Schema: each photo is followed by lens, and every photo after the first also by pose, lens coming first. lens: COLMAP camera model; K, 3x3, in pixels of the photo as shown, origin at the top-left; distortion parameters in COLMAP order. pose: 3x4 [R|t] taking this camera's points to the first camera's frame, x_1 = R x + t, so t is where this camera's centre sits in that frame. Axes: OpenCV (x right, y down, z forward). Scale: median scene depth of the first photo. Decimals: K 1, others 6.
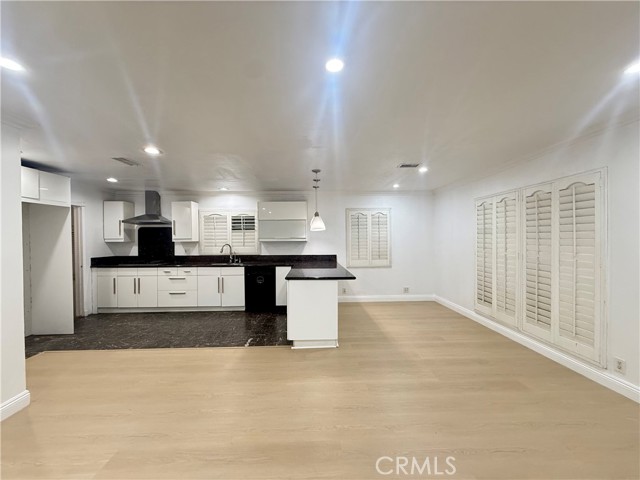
lens RADIAL K [[254.6, 0, 318.3], [0, 254.6, 242.2], [0, 0, 1]] dist [0.002032, 0.000620]
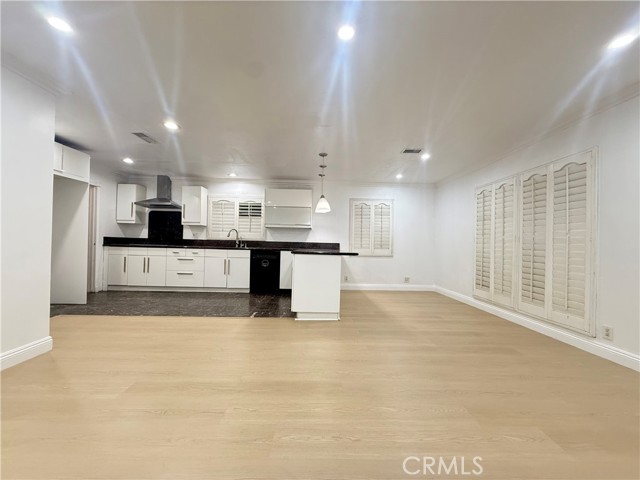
lens RADIAL K [[254.6, 0, 318.4], [0, 254.6, 241.8], [0, 0, 1]] dist [0.002032, 0.000620]
pose [[0.999539, 0.029176, -0.008343, -0.009421], [-0.029341, 0.999364, -0.020287, 0.105623], [0.007746, 0.020522, 0.999759, -0.044342]]
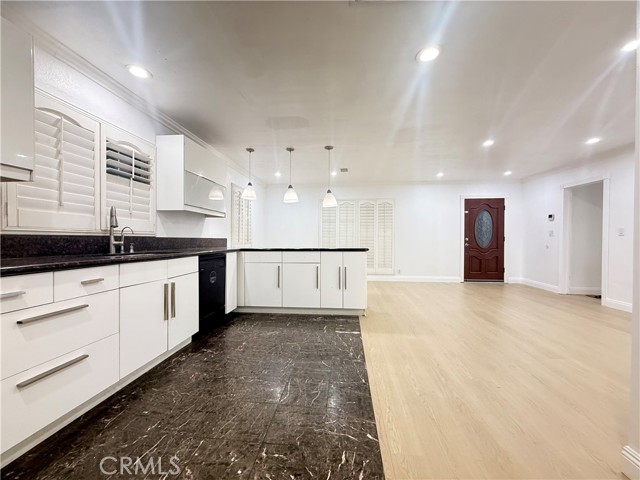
lens RADIAL K [[254.6, 0, 319.9], [0, 254.6, 237.4], [0, 0, 1]] dist [0.002032, 0.000620]
pose [[0.136383, 0.013529, 0.990564, -1.073495], [0.007505, 0.999864, -0.014689, 0.095336], [-0.990628, 0.009437, 0.136263, 0.948054]]
